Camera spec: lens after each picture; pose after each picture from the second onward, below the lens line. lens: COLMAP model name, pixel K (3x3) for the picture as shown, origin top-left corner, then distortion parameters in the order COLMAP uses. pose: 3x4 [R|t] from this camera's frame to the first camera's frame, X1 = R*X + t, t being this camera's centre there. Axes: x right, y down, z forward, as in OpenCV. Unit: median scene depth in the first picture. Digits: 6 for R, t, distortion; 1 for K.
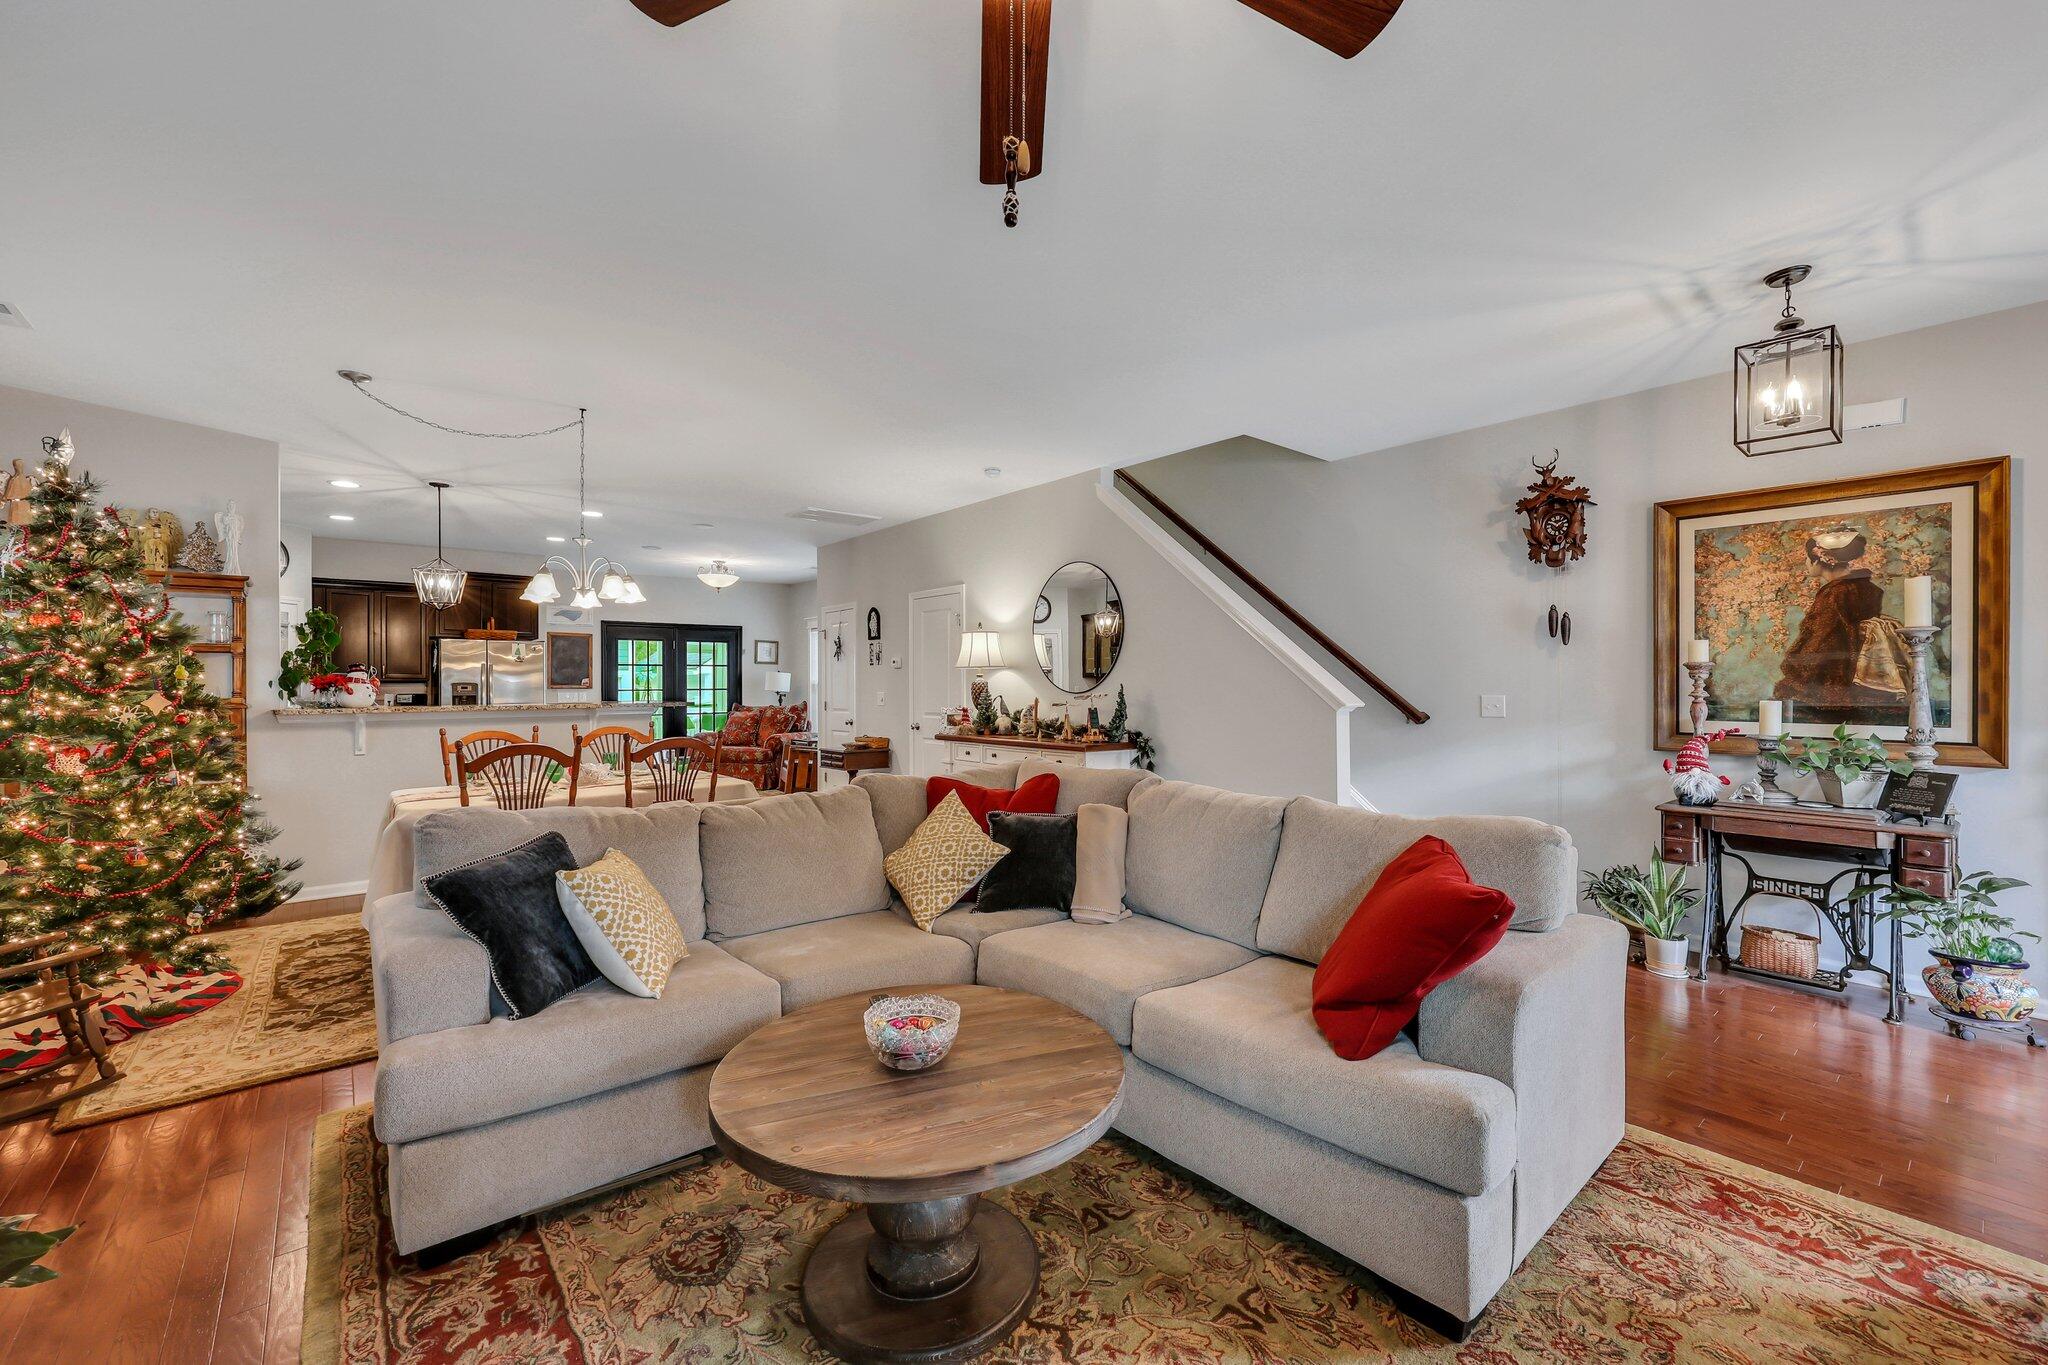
lens RADIAL K [[830.6, 0, 1019.5], [0, 830.6, 682.3], [0, 0, 1]] dist [0.000606, 0.000244]
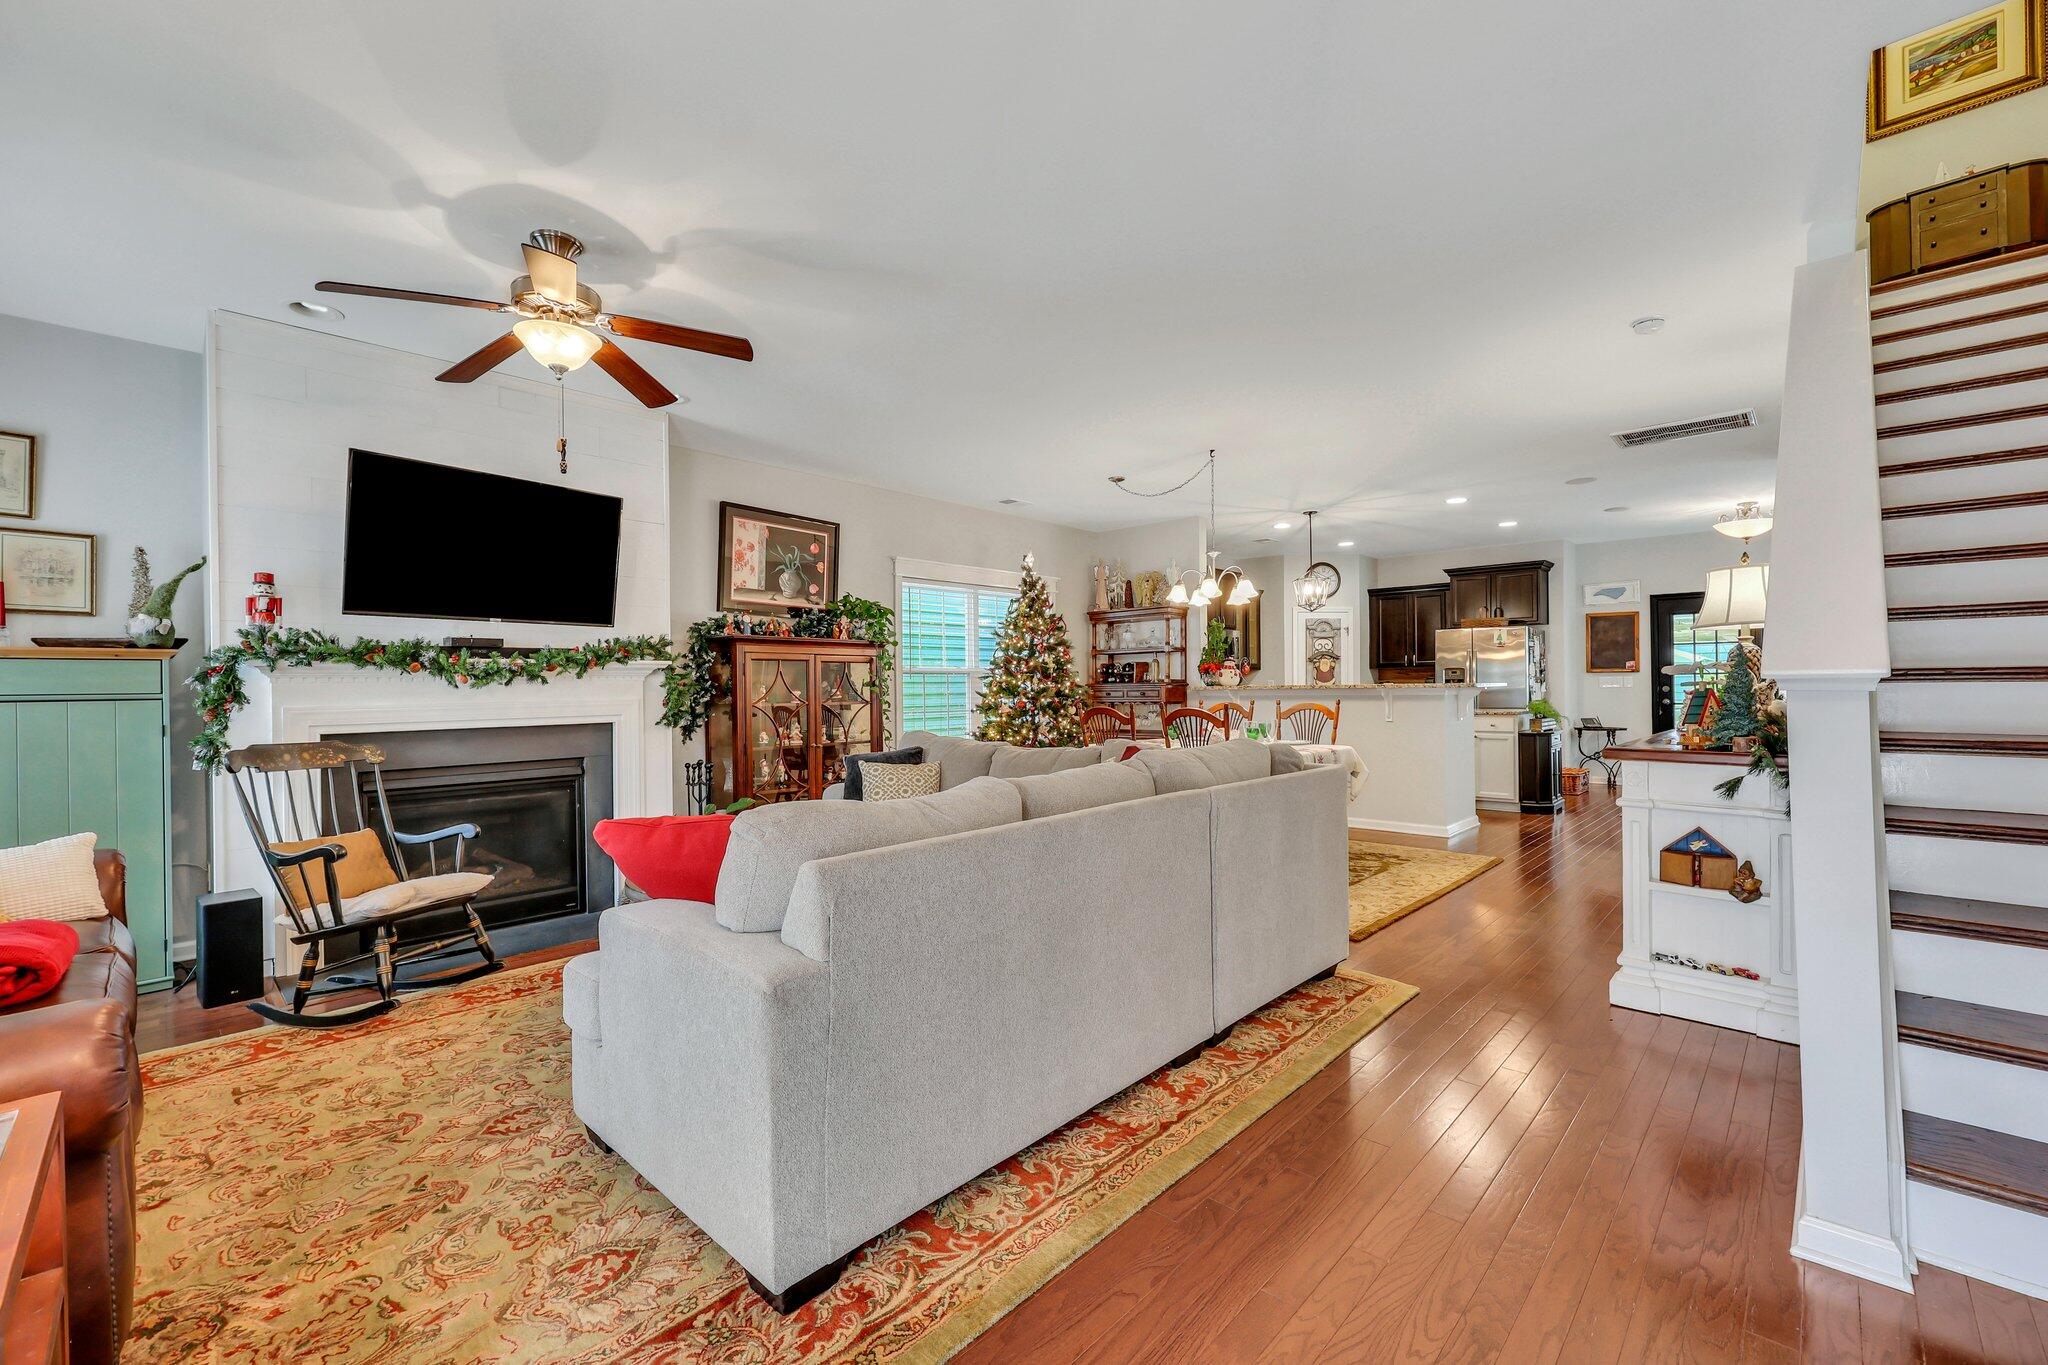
lens RADIAL K [[830.6, 0, 1026.9], [0, 830.6, 680.2], [0, 0, 1]] dist [0.000606, 0.000244]
pose [[0.123776, -0.005204, -0.992297, 0.492092], [0.014026, 0.999896, -0.003494, 0.016934], [0.992211, -0.013486, 0.123836, 0.388102]]
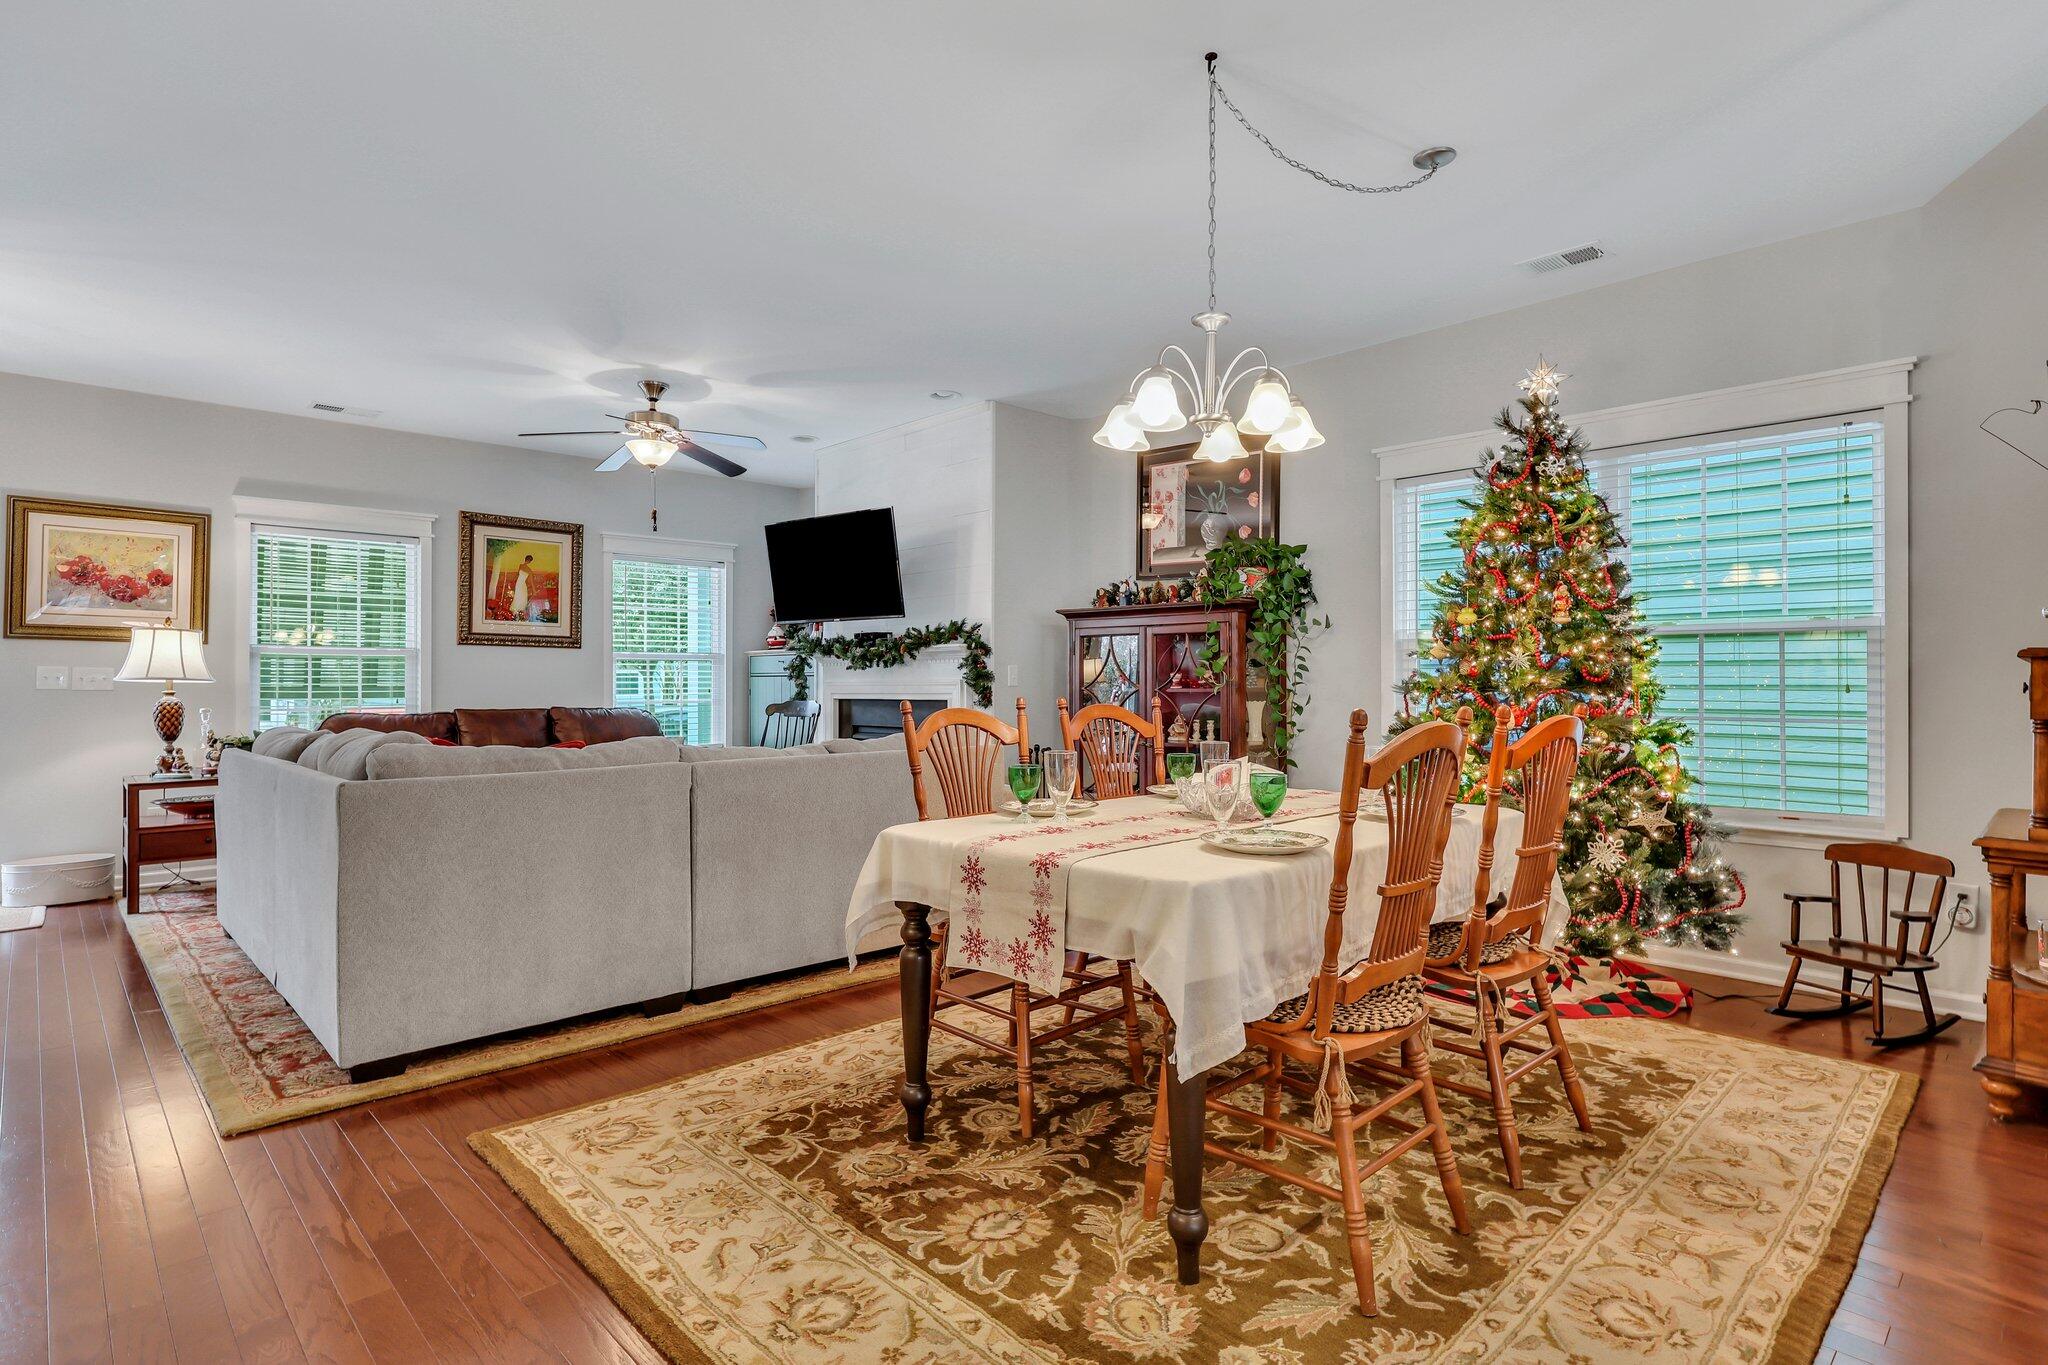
lens RADIAL K [[1045.0, 0, 1074.2], [0, 1045.0, 657.3], [0, 0, 1]] dist [-0.005949, -0.000322]
pose [[-0.994734, 0.004176, -0.102409, -0.265673], [0.006871, 0.999639, -0.025983, 0.031548], [0.102264, -0.026550, -0.994403, 1.124575]]
